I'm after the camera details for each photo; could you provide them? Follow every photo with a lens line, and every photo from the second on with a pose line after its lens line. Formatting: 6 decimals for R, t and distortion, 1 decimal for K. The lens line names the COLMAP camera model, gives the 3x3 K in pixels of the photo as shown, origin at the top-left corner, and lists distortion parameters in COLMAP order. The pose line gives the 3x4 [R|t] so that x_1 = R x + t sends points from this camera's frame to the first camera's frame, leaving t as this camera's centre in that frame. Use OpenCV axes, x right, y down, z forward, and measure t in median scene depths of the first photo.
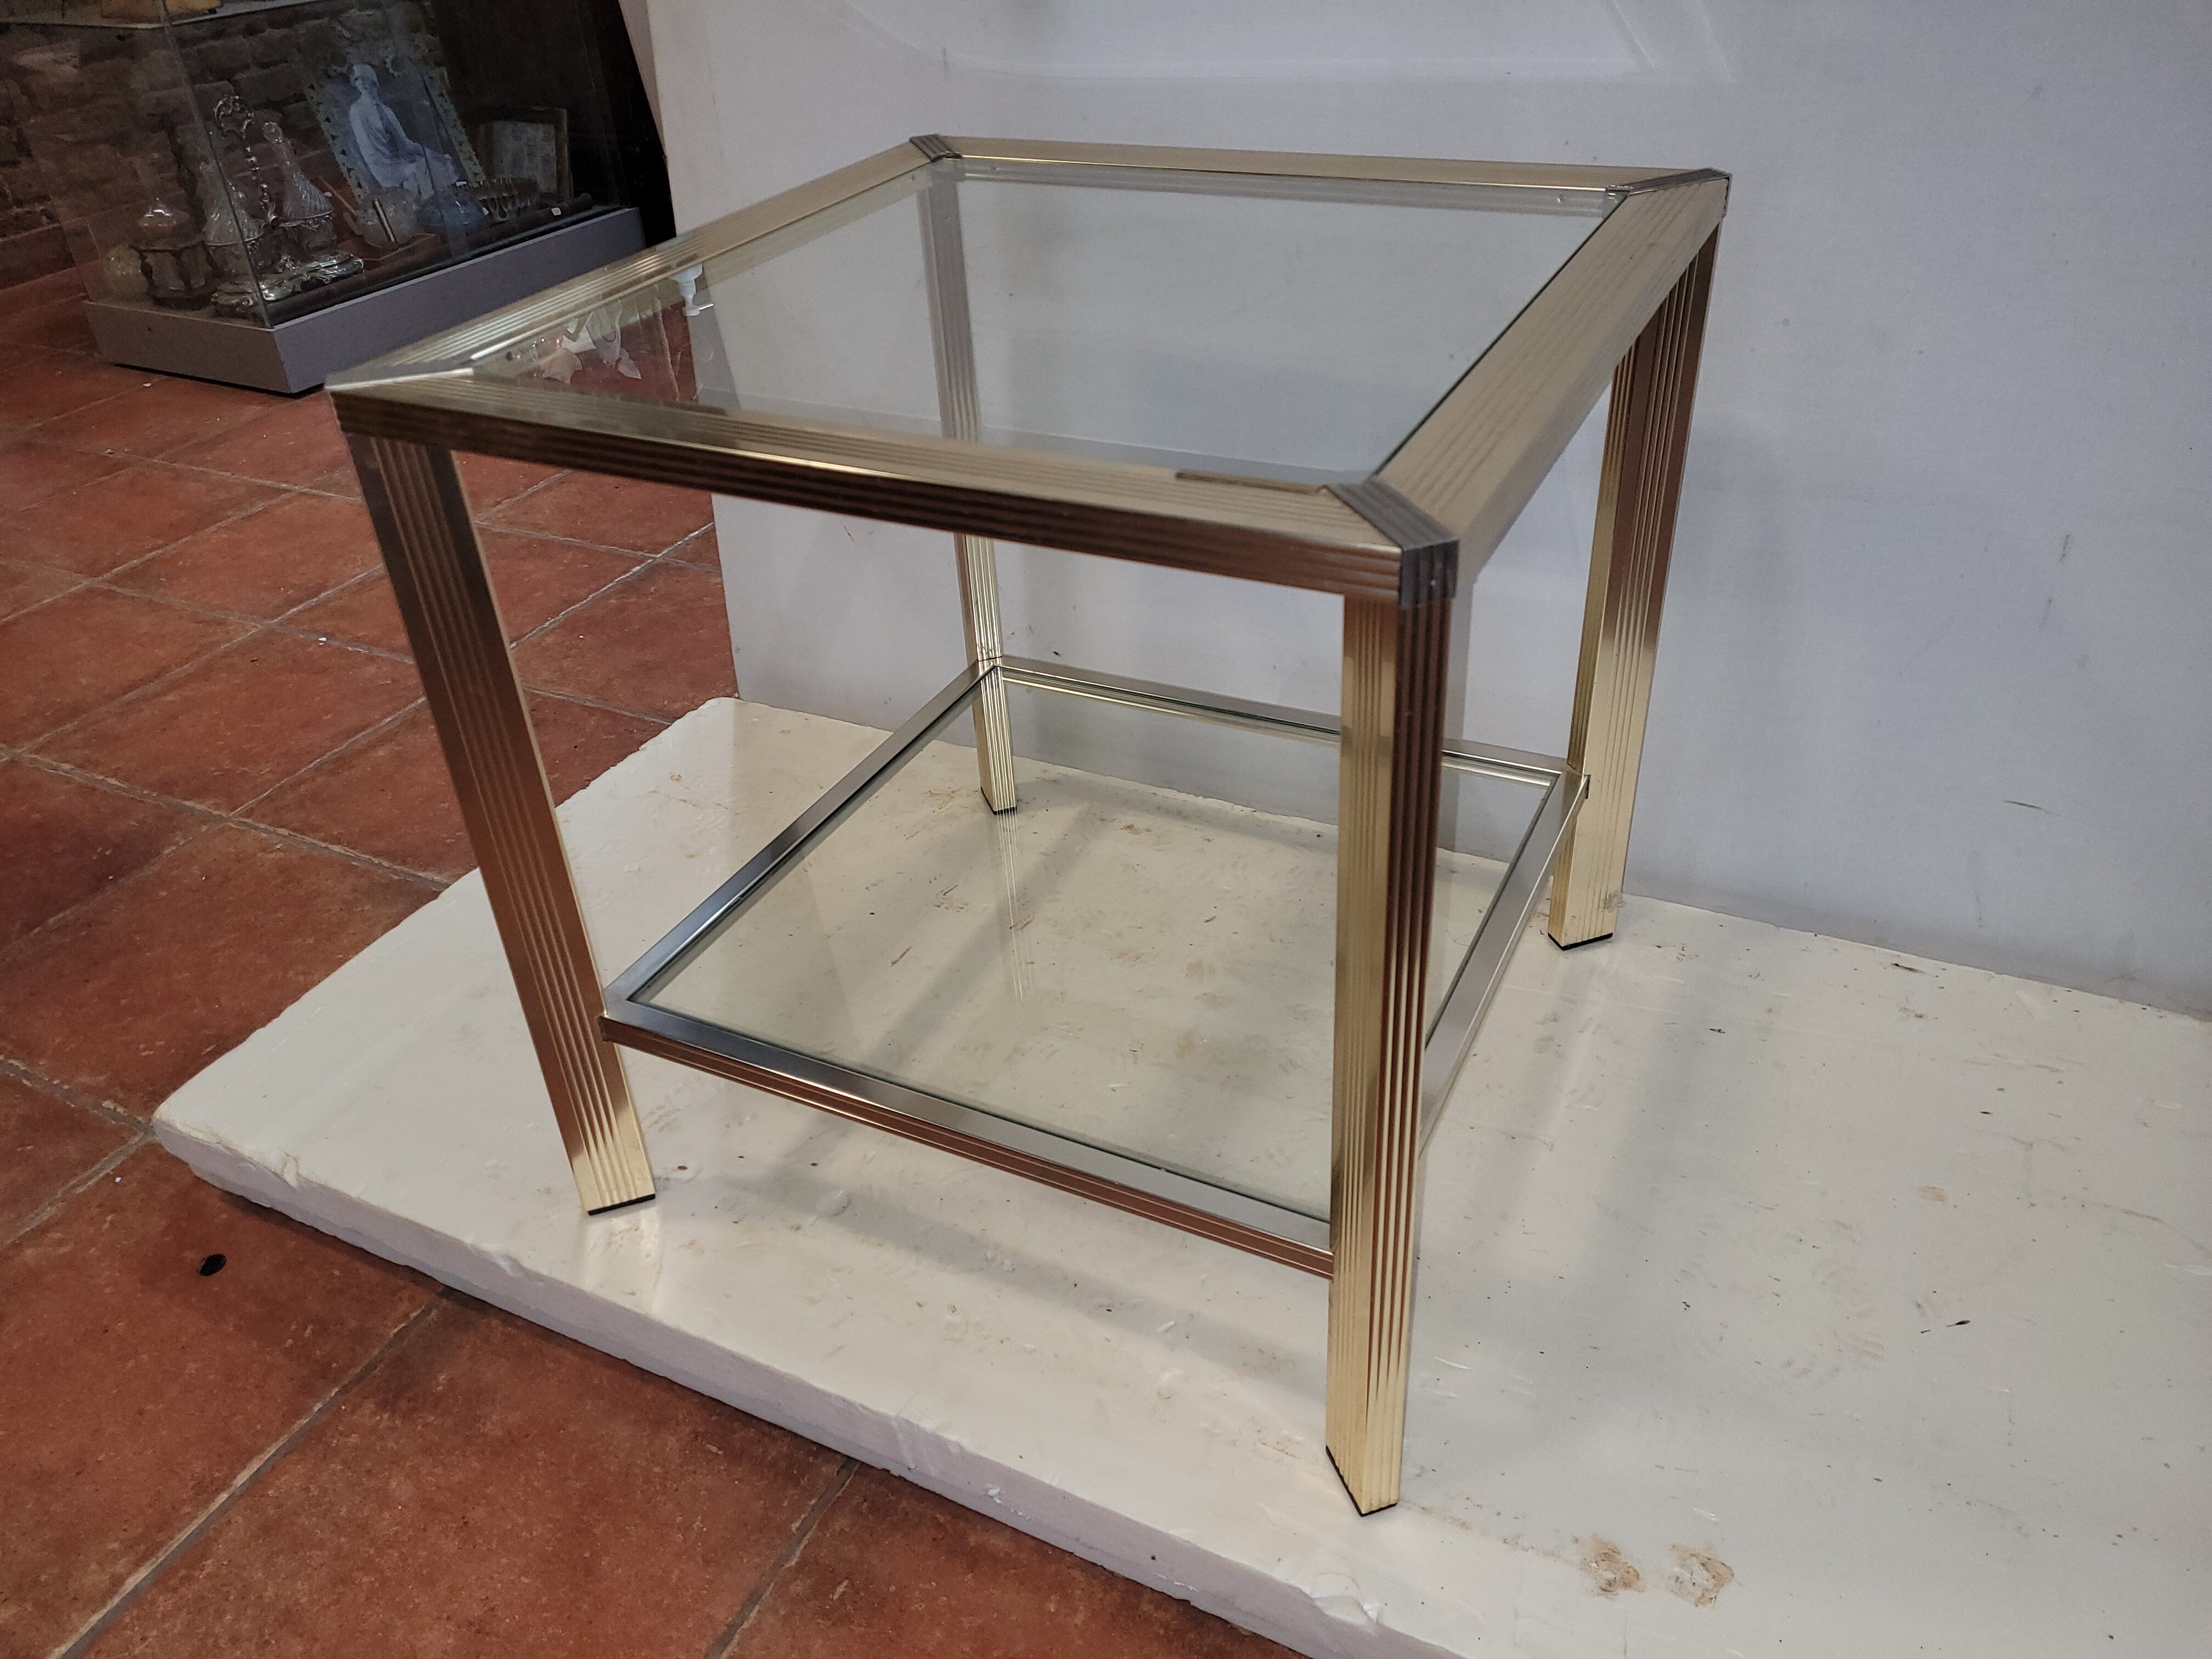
lens RADIAL K [[1658.5, 0, 1090.0], [0, 1658.5, 825.2], [0, 0, 1]] dist [0.066633, -0.051347]
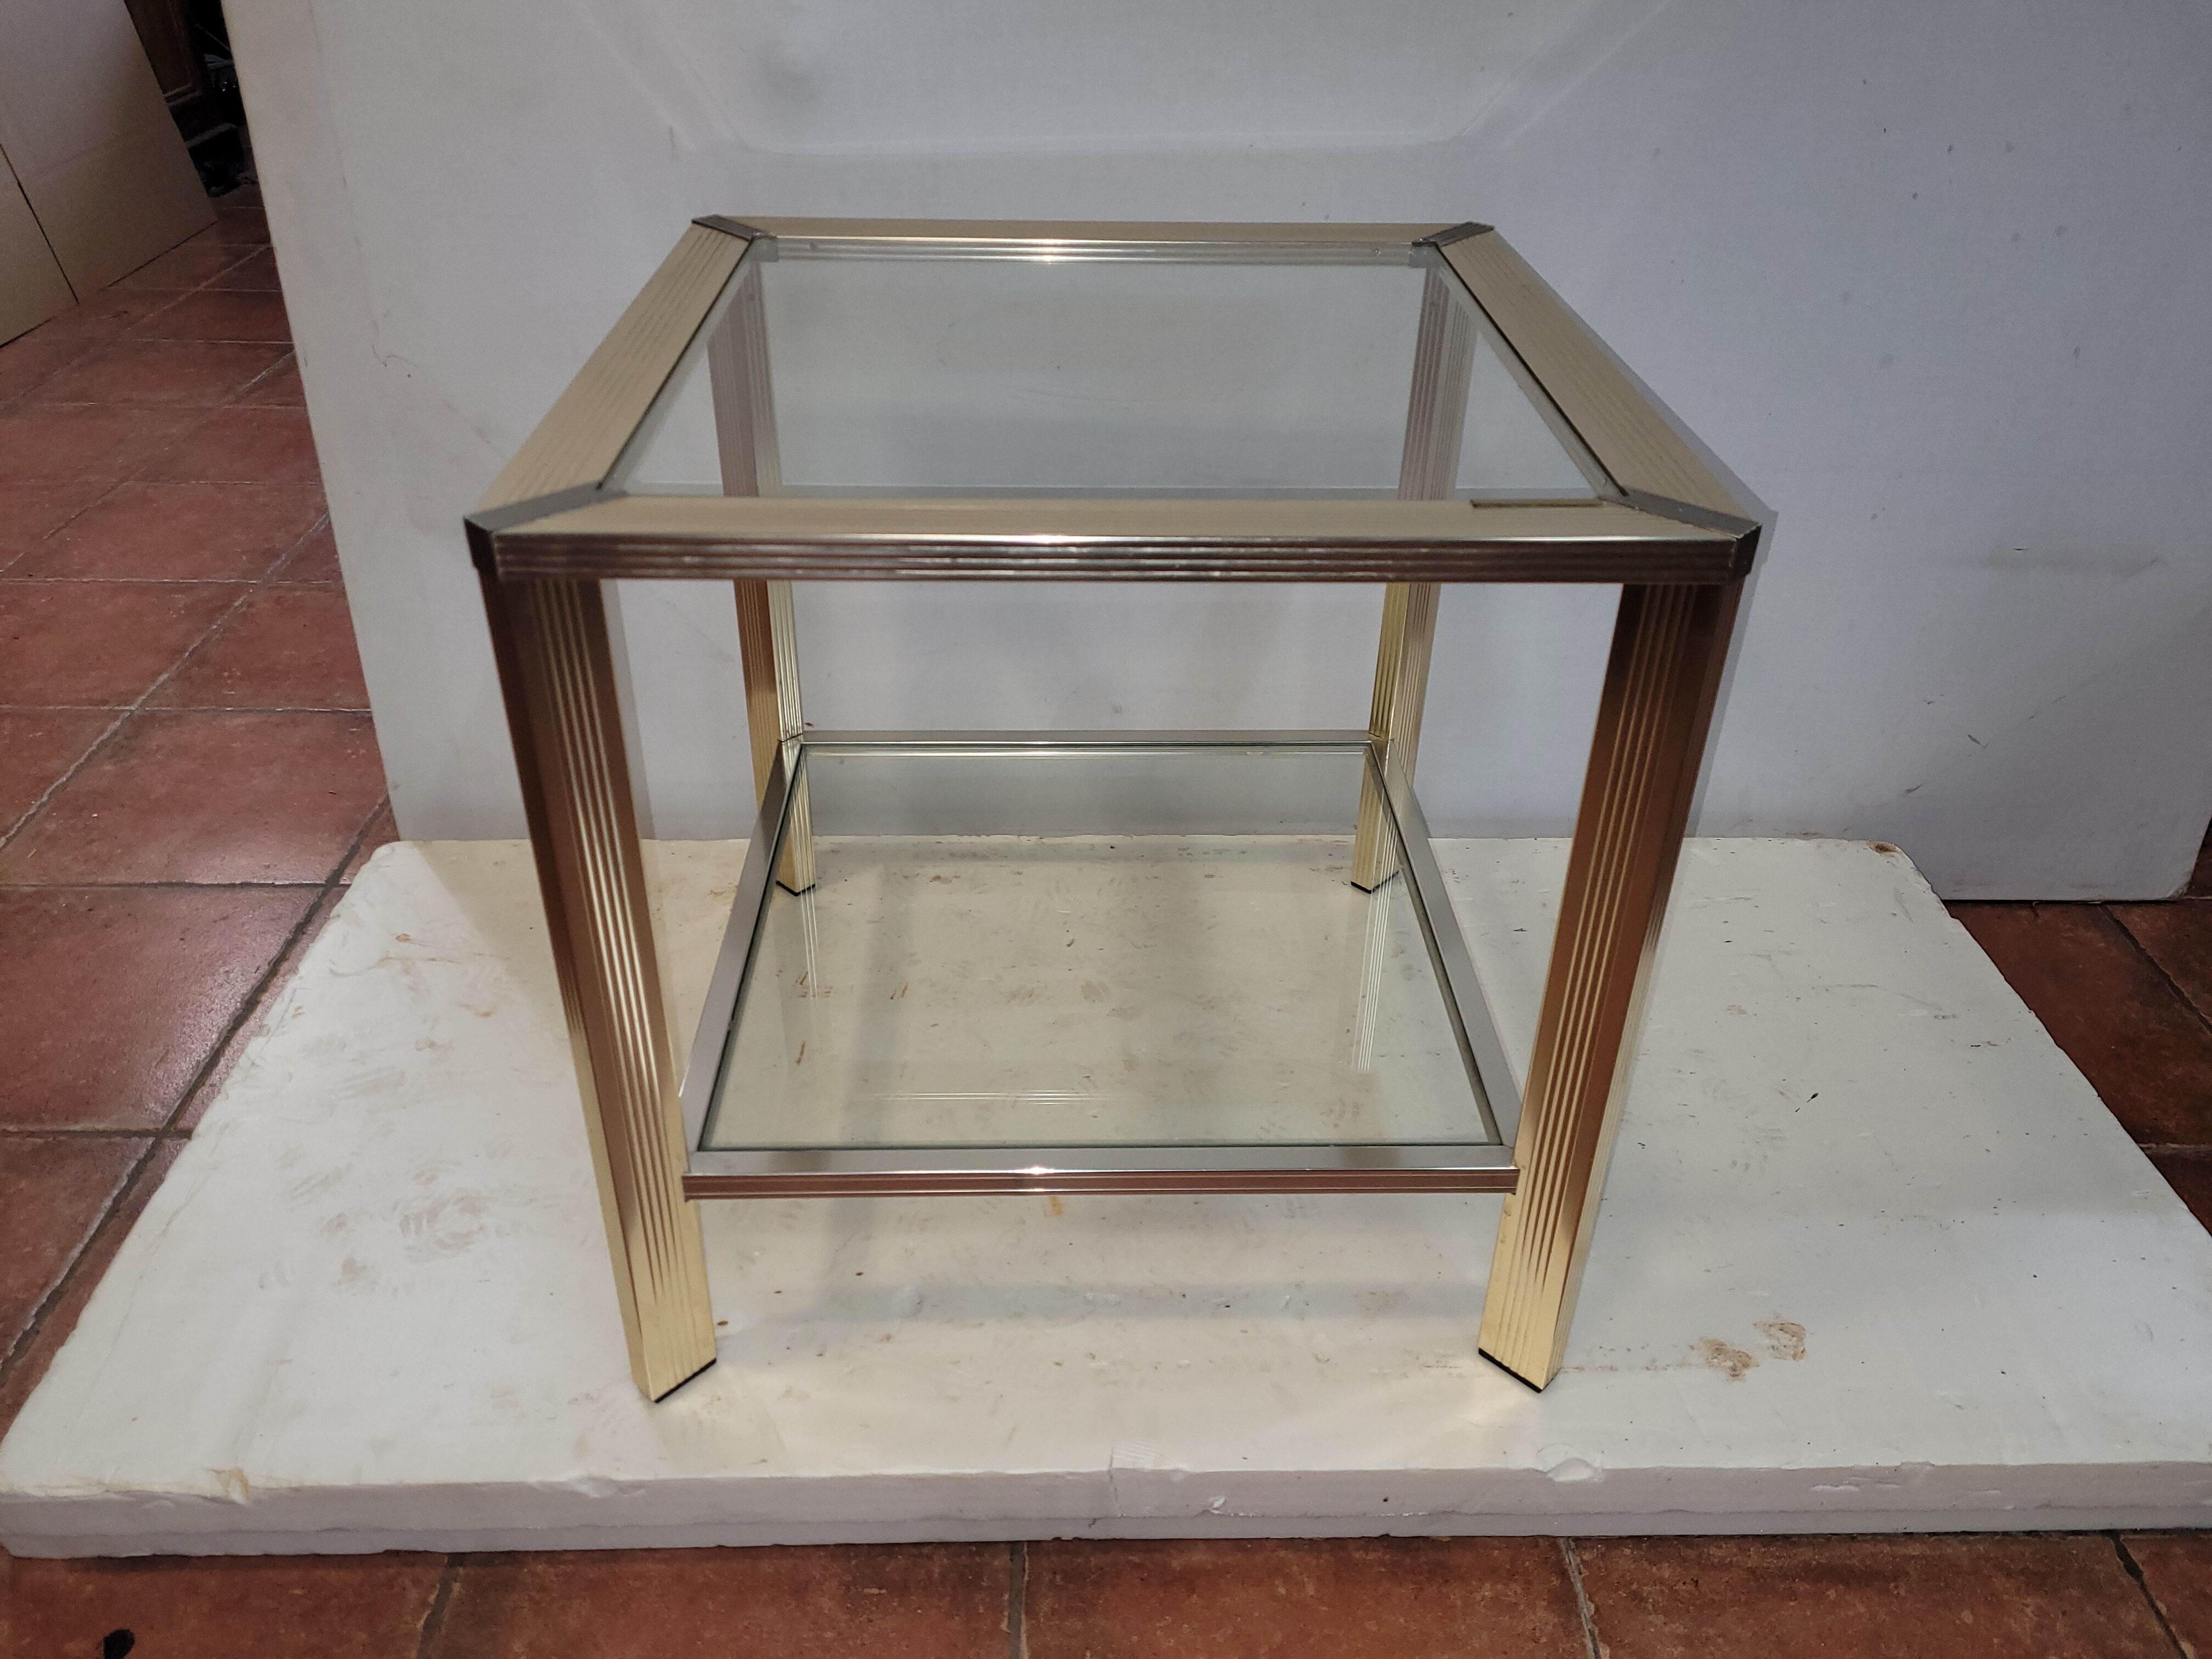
lens RADIAL K [[1658.5, 0, 1097.3], [0, 1658.5, 811.6], [0, 0, 1]] dist [0.066633, -0.051347]
pose [[0.880269, -0.193887, 0.433052, -0.411439], [0.207551, 0.978093, 0.016024, -0.044186], [-0.426672, 0.075775, 0.901226, 0.054817]]
